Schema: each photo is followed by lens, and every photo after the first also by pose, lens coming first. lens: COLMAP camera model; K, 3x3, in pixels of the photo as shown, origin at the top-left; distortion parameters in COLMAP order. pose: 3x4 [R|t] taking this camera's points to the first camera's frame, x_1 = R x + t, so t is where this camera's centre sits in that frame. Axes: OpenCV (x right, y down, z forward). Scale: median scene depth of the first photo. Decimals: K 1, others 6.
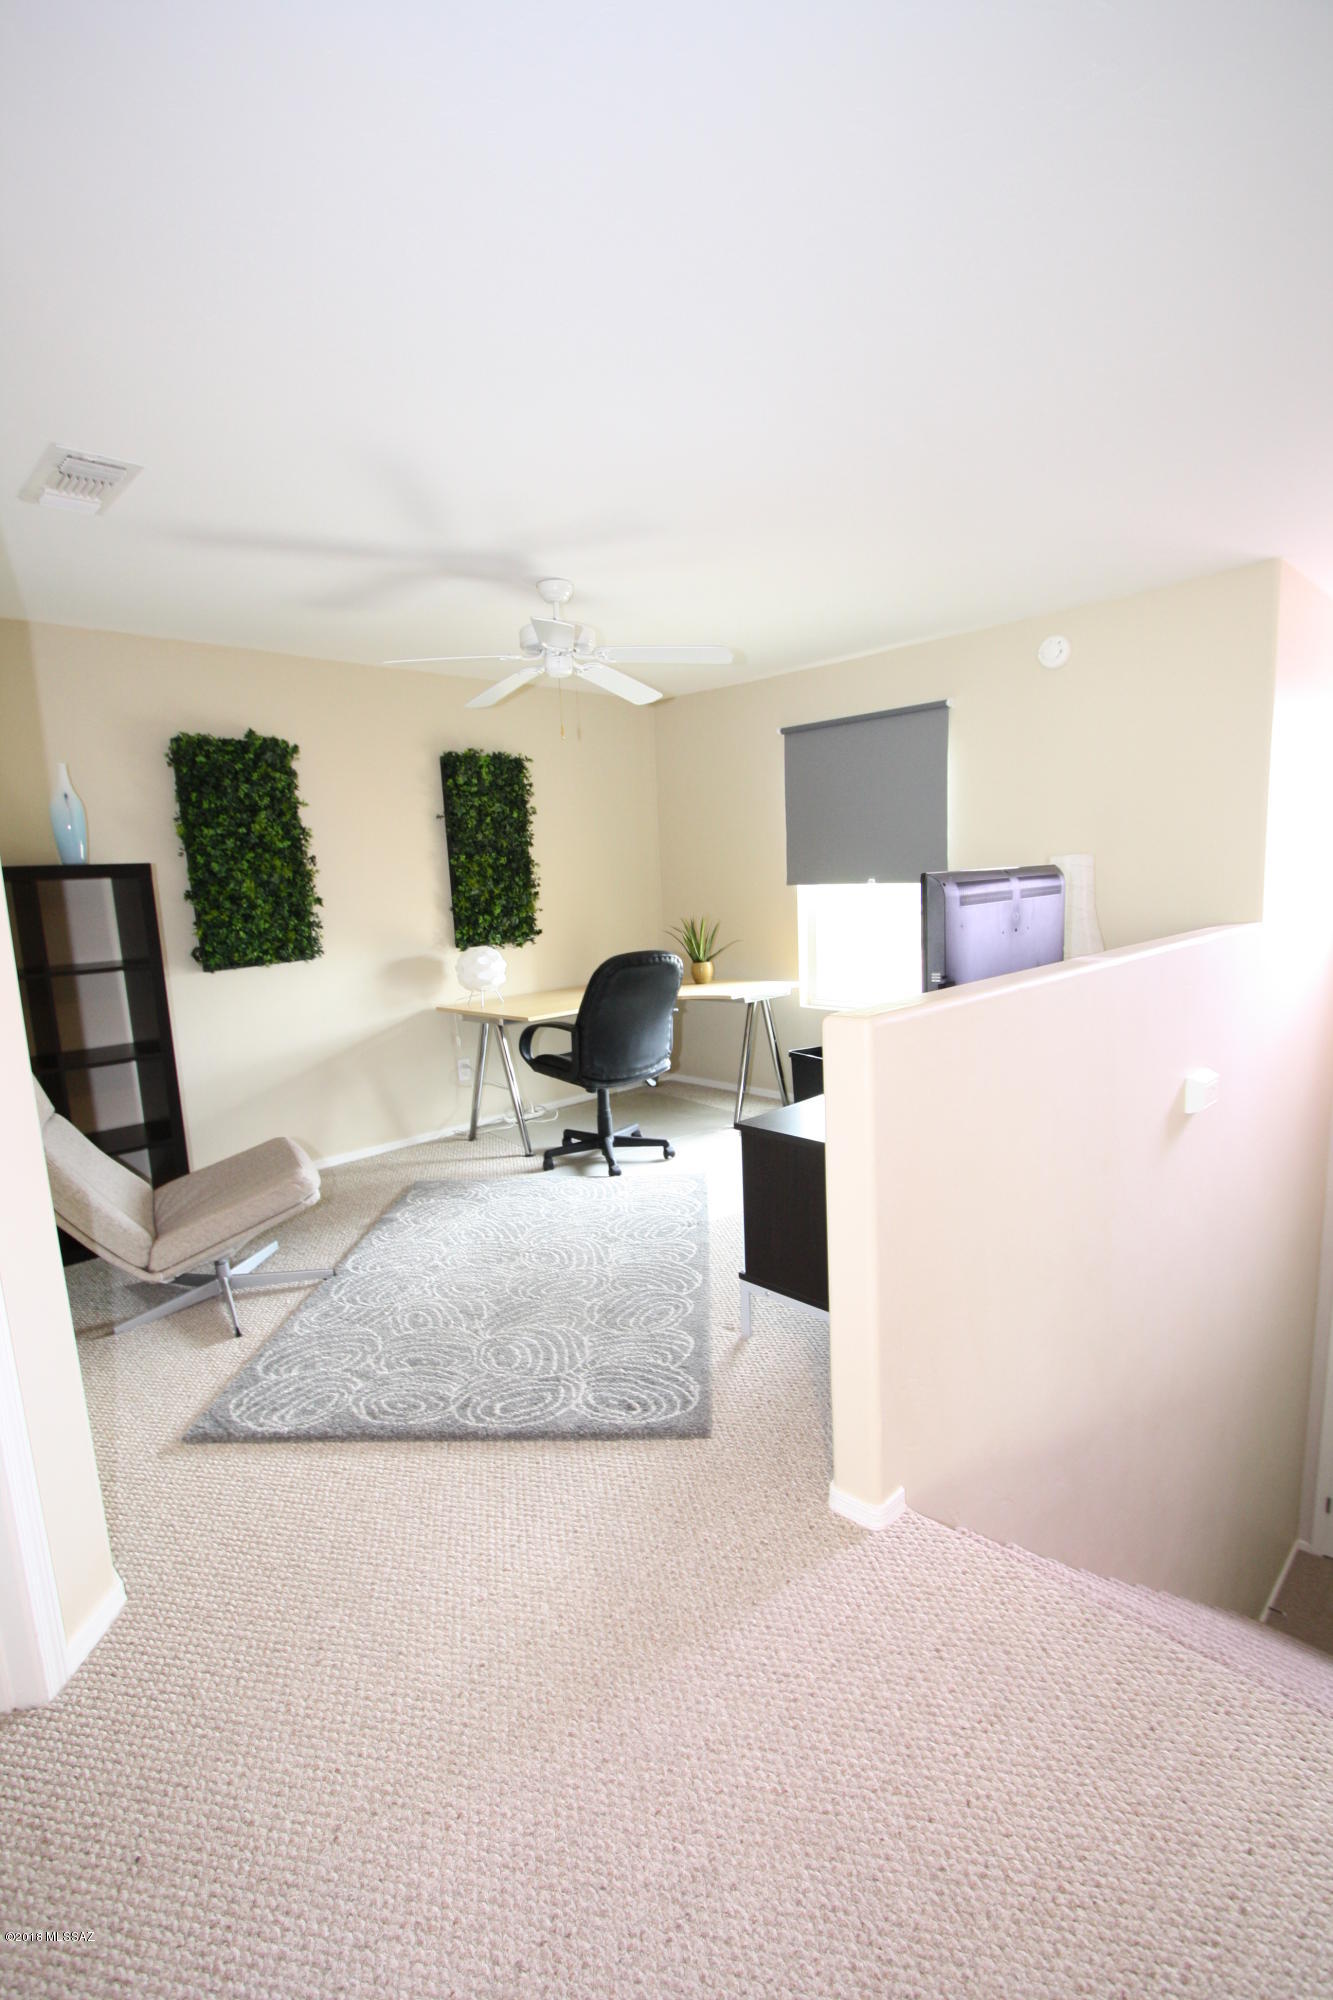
lens RADIAL K [[915.3, 0, 656.4], [0, 915.3, 1019.7], [0, 0, 1]] dist [-0.010631, 0.000301]
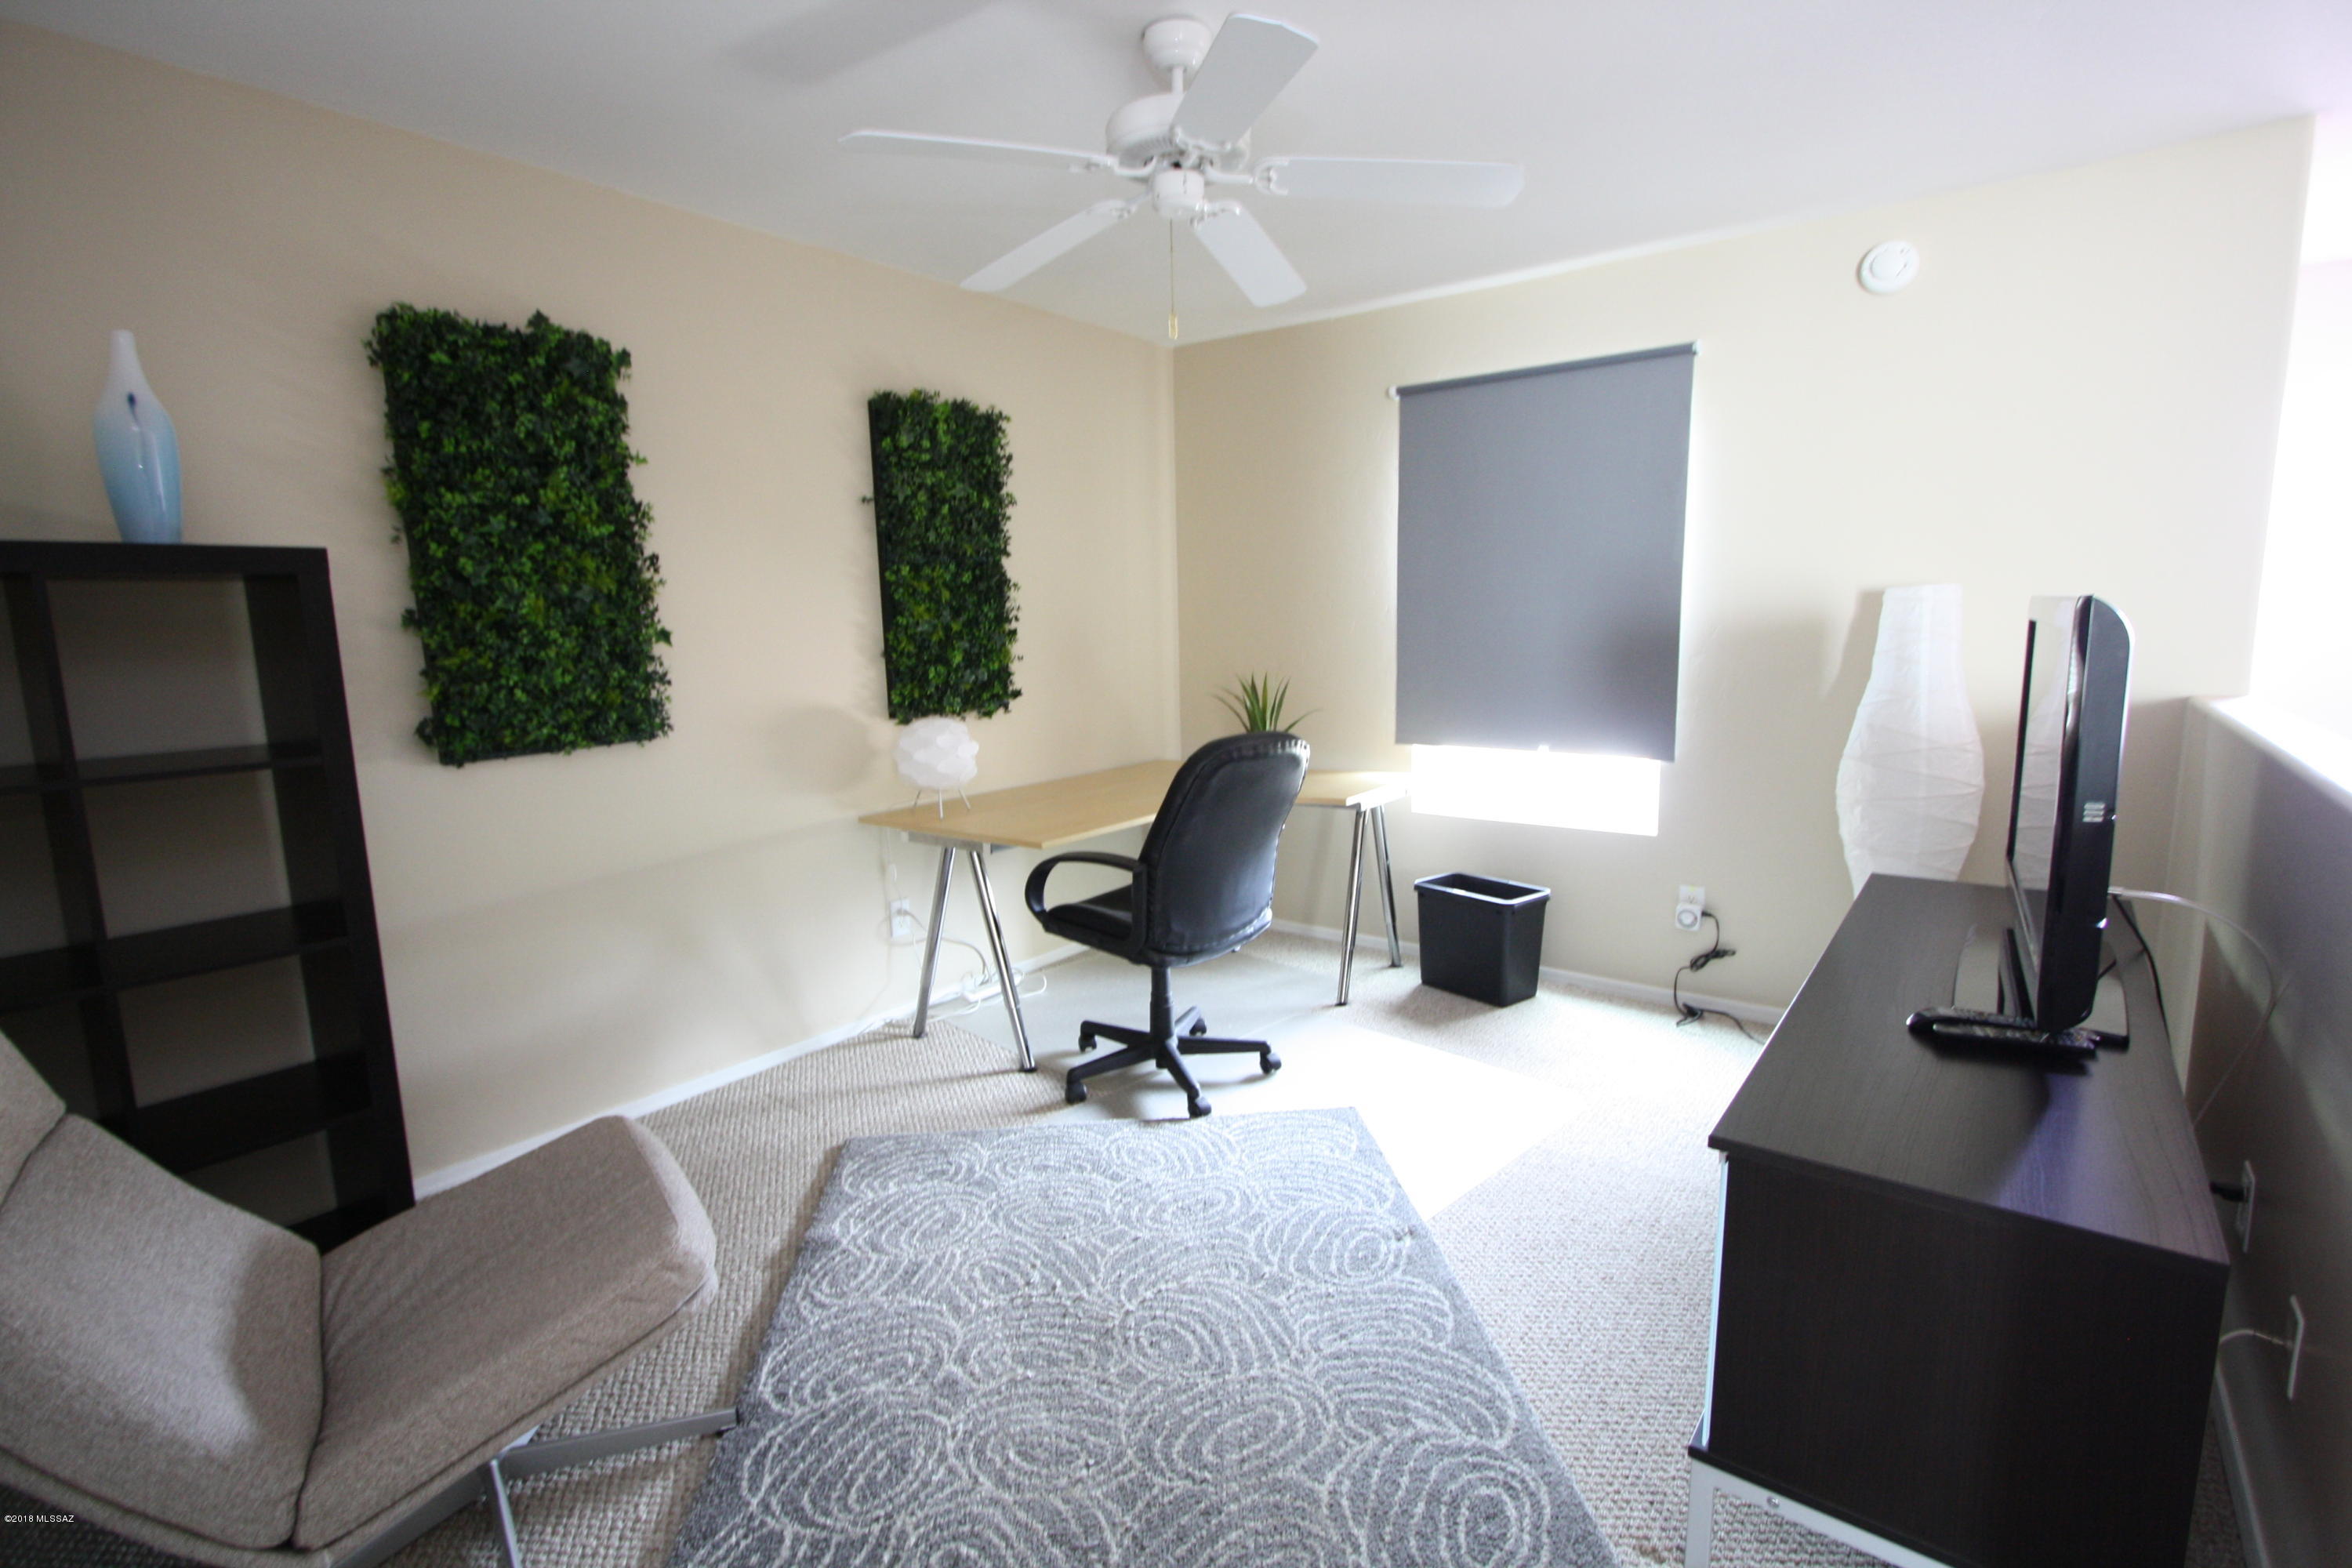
lens RADIAL K [[1076.4, 0, 1161.2], [0, 1076.4, 780.6], [0, 0, 1]] dist [-0.010631, 0.000301]
pose [[0.991015, 0.001292, 0.133742, -0.156179], [0.000124, 0.999944, -0.010577, -0.034448], [-0.133749, 0.010498, 0.990960, 0.310310]]
